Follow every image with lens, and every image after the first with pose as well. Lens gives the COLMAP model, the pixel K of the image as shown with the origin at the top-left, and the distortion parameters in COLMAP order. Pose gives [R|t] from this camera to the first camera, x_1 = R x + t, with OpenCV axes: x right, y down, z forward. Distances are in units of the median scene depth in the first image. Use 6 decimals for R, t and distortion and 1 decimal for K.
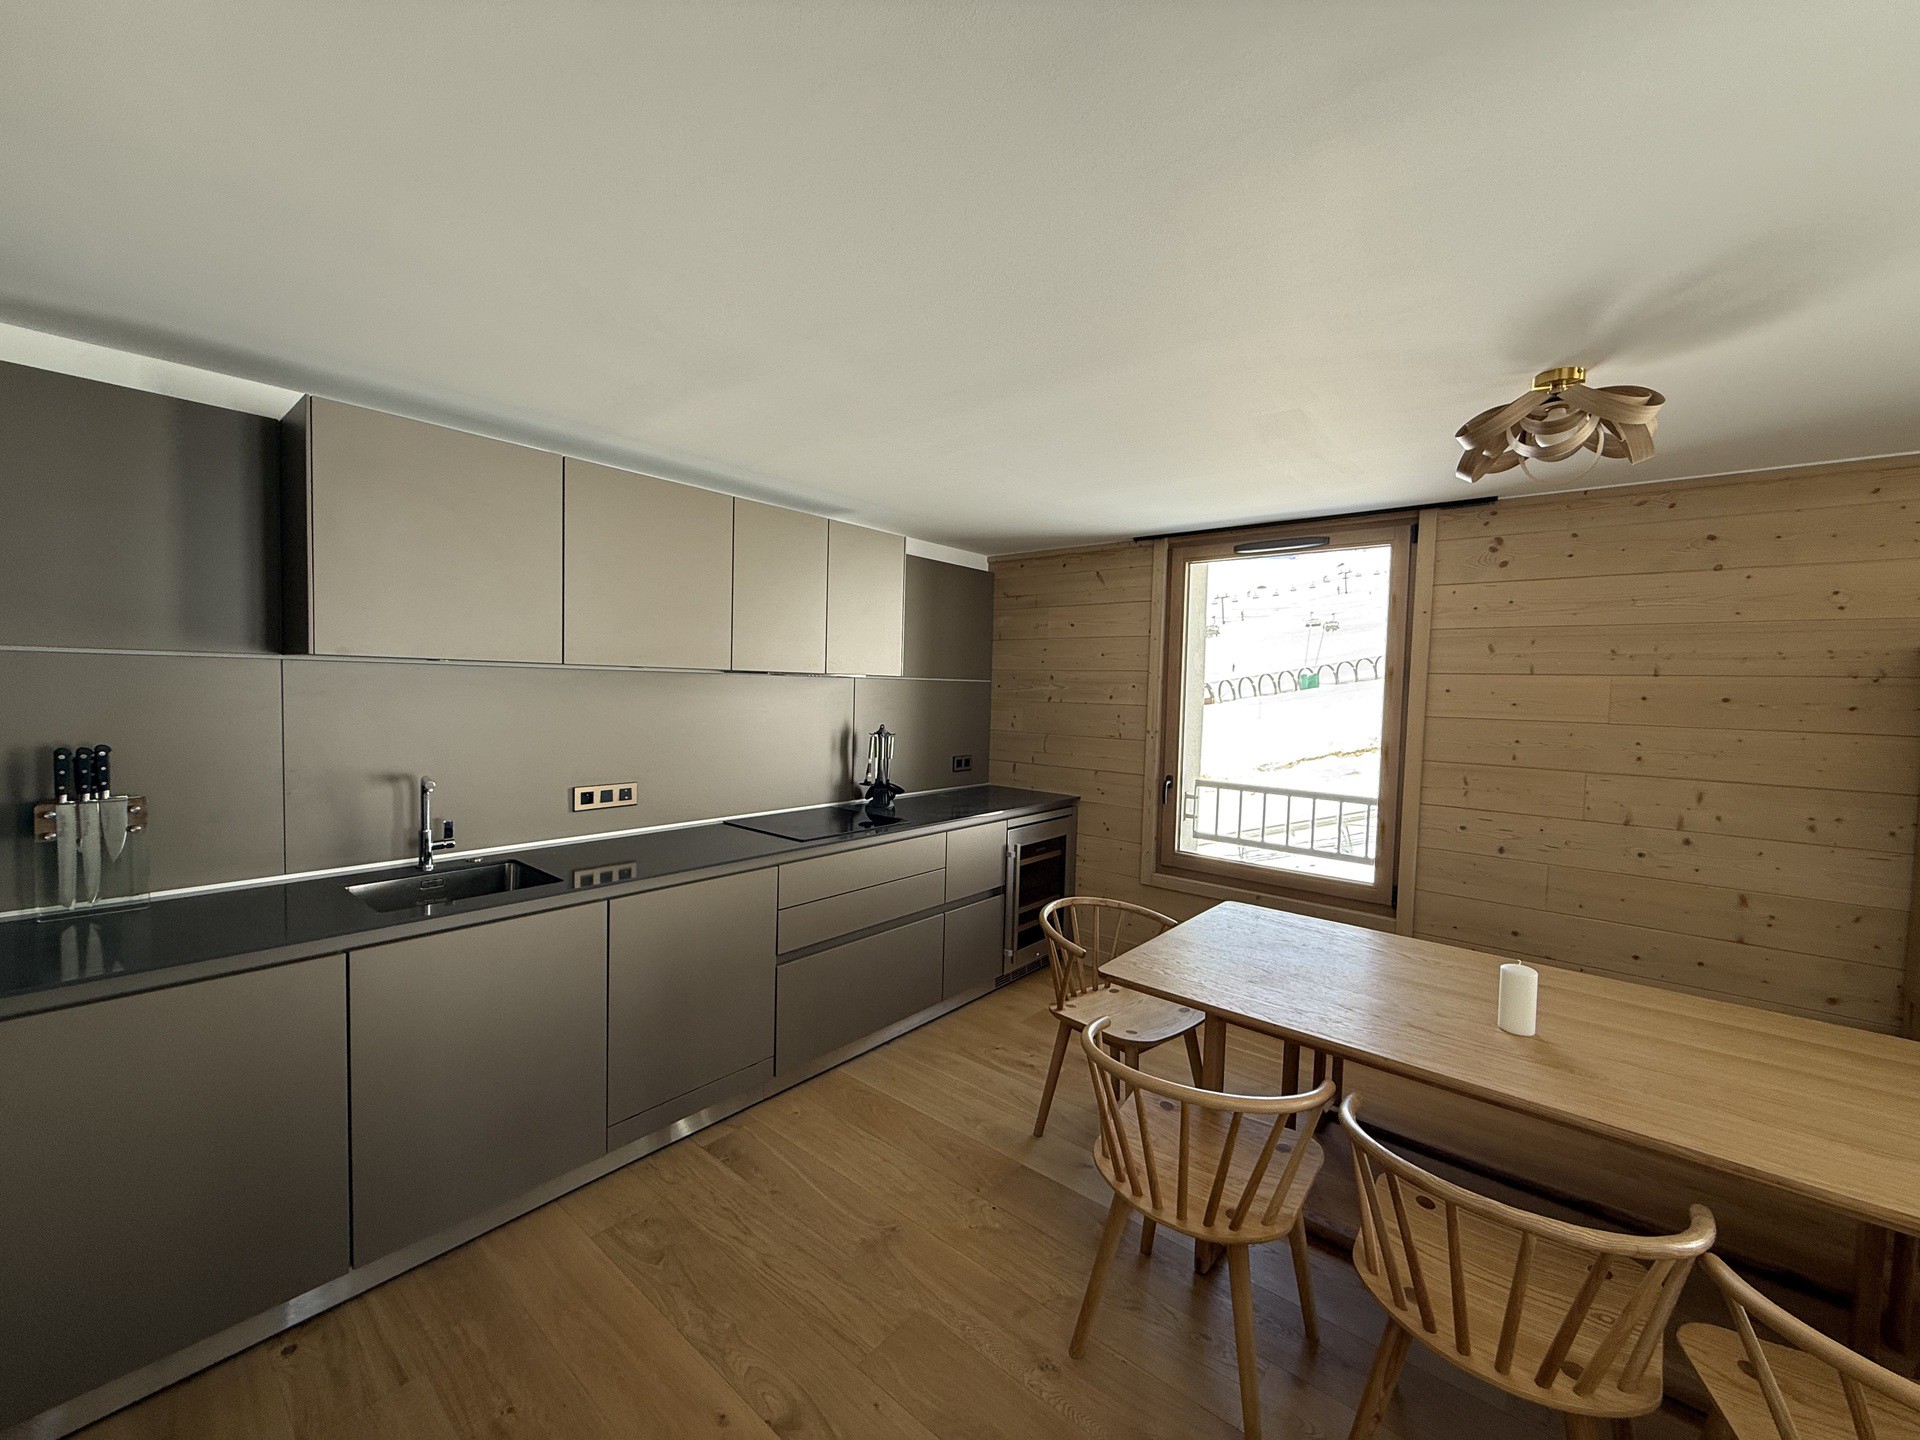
lens RADIAL K [[768.3, 0, 960.1], [0, 768.3, 721.4], [0, 0, 1]] dist [0.001683, 0.000107]
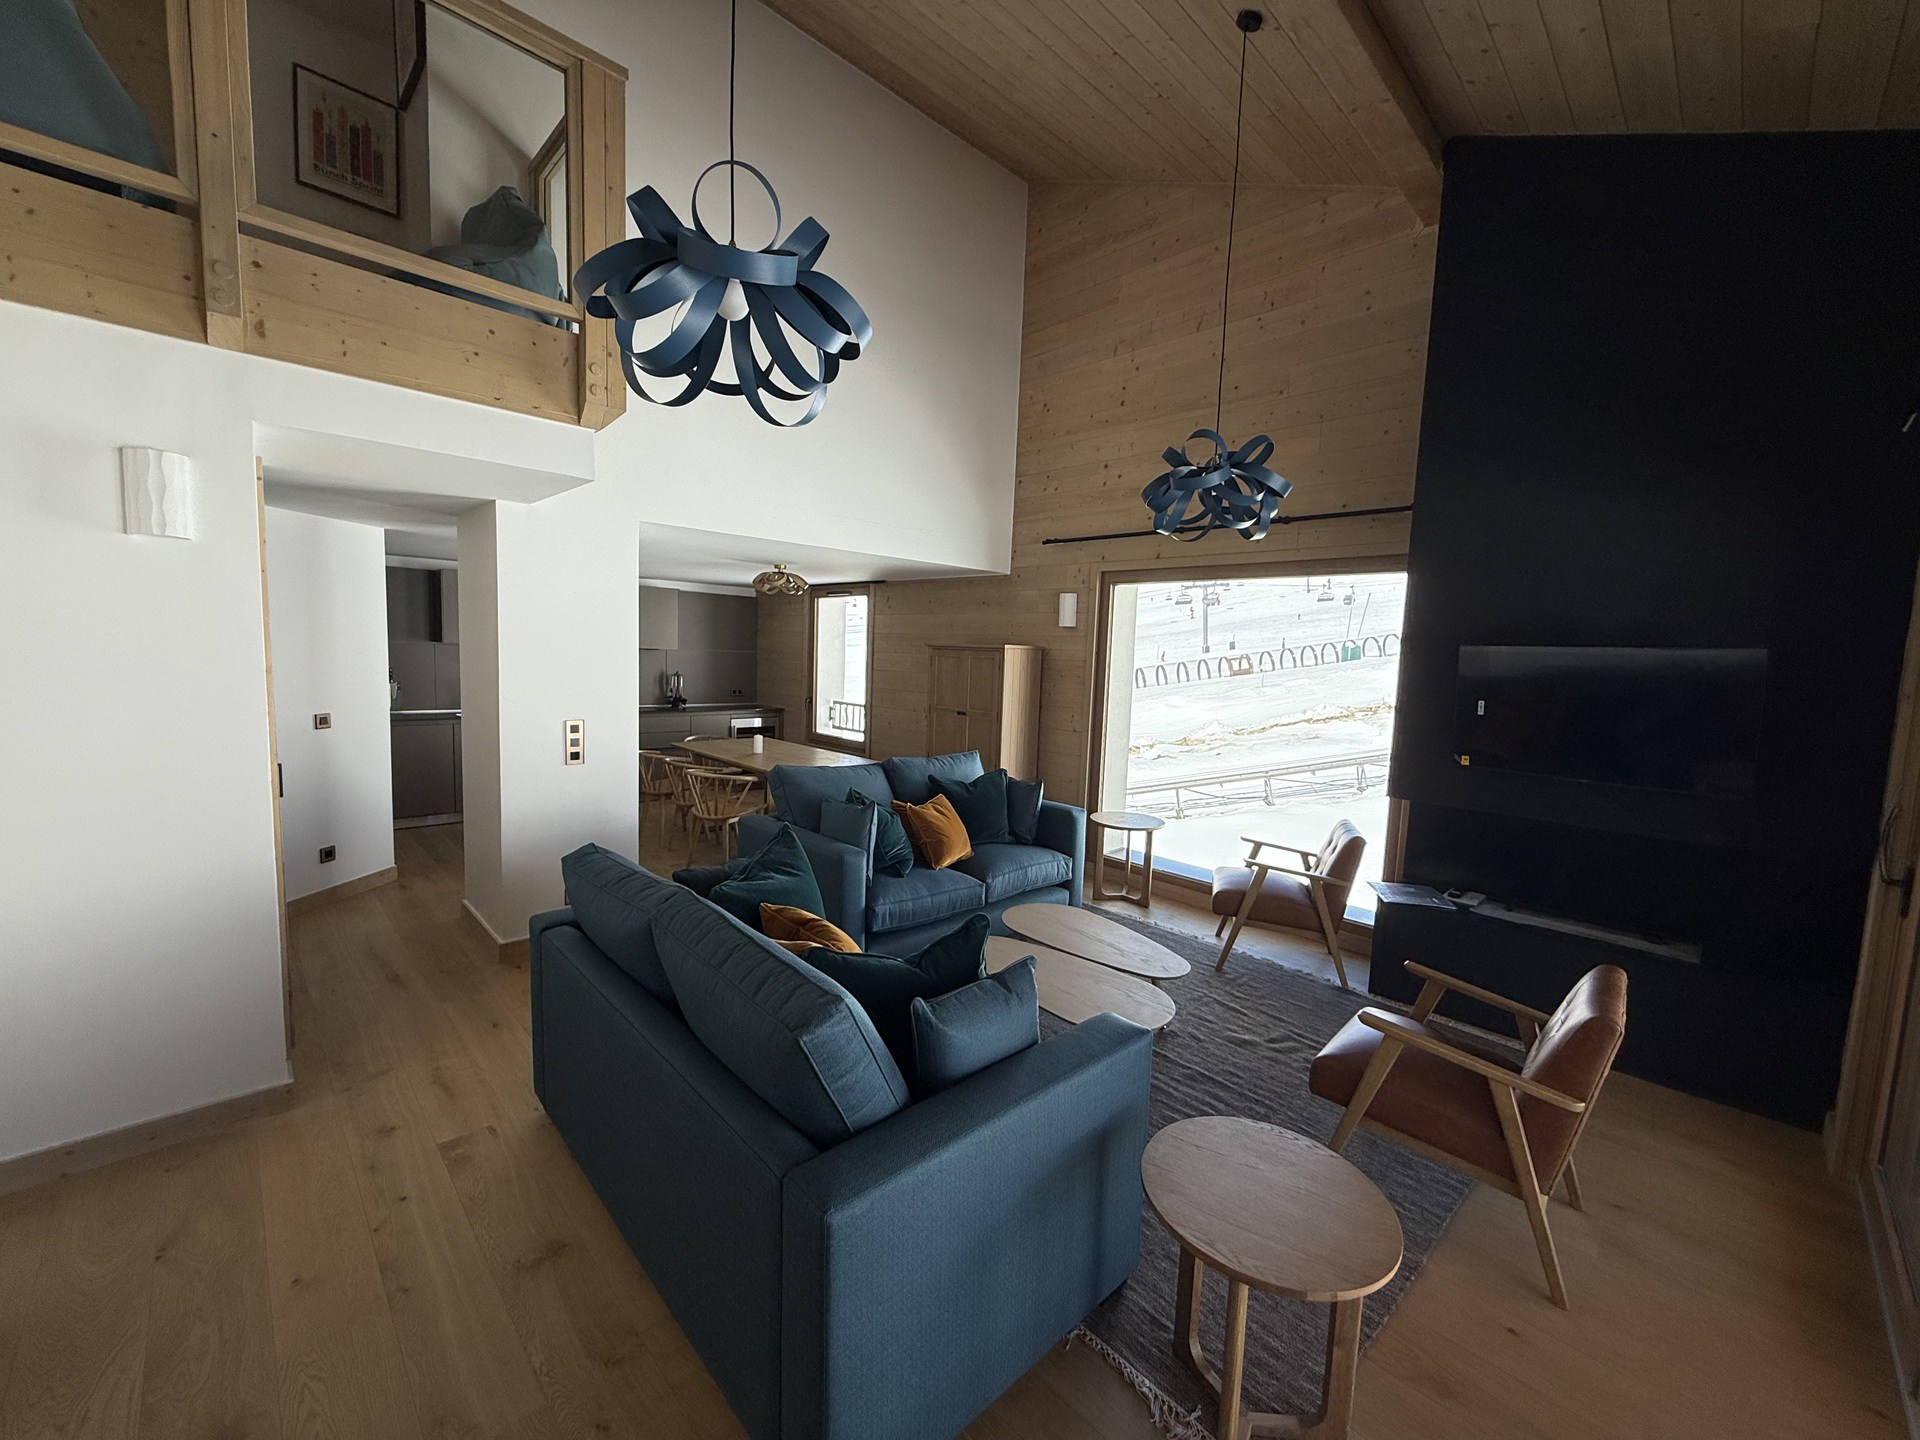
lens RADIAL K [[768.3, 0, 960.8], [0, 768.3, 722.1], [0, 0, 1]] dist [0.001683, 0.000107]
pose [[0.993209, 0.023015, -0.114047, 0.802333], [-0.018053, 0.998853, 0.044356, 0.032053], [0.114937, -0.041996, 0.992485, -0.934314]]
